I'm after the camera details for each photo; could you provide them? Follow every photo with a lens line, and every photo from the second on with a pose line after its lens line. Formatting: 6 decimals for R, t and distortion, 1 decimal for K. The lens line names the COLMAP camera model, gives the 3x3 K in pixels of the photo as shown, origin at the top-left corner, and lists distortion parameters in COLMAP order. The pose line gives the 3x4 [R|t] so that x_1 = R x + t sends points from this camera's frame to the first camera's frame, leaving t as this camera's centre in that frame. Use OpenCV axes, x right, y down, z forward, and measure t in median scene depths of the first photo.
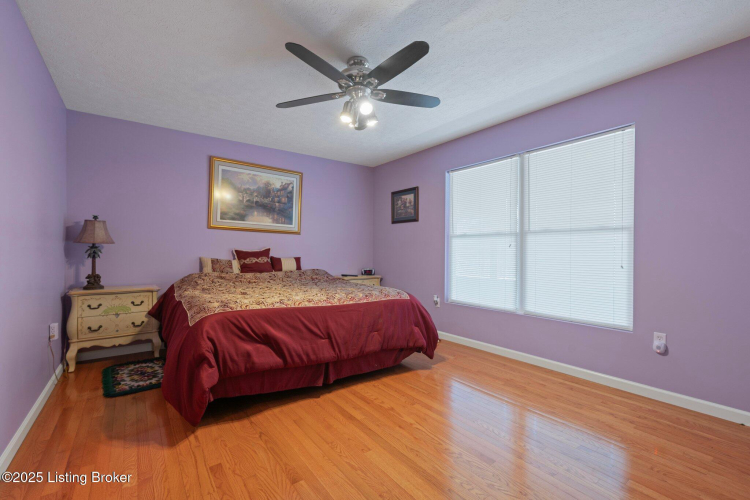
lens RADIAL K [[332.7, 0, 375.0], [0, 332.7, 250.0], [0, 0, 1]] dist [0.000191, 0.000033]
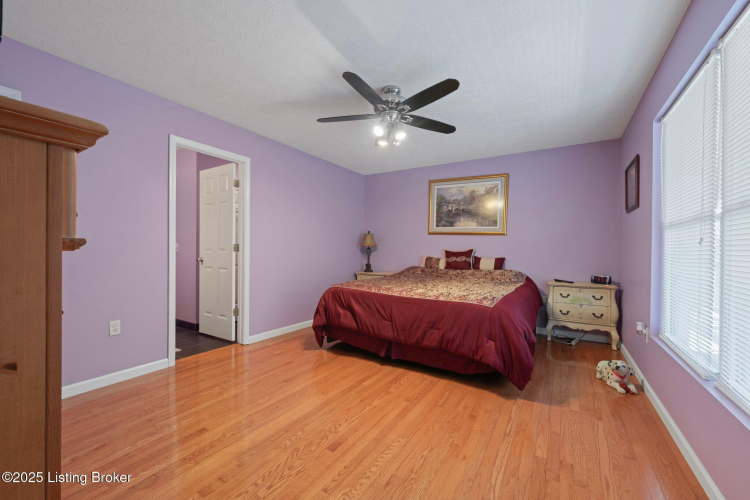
lens RADIAL K [[307.3, 0, 375.0], [0, 307.3, 250.0], [0, 0, 1]] dist [-0.000115, -0.000052]
pose [[0.365122, -0.001647, -0.930958, 0.816048], [-0.003509, 0.999989, -0.003145, 0.003939], [0.930953, 0.004415, 0.365112, 0.479652]]
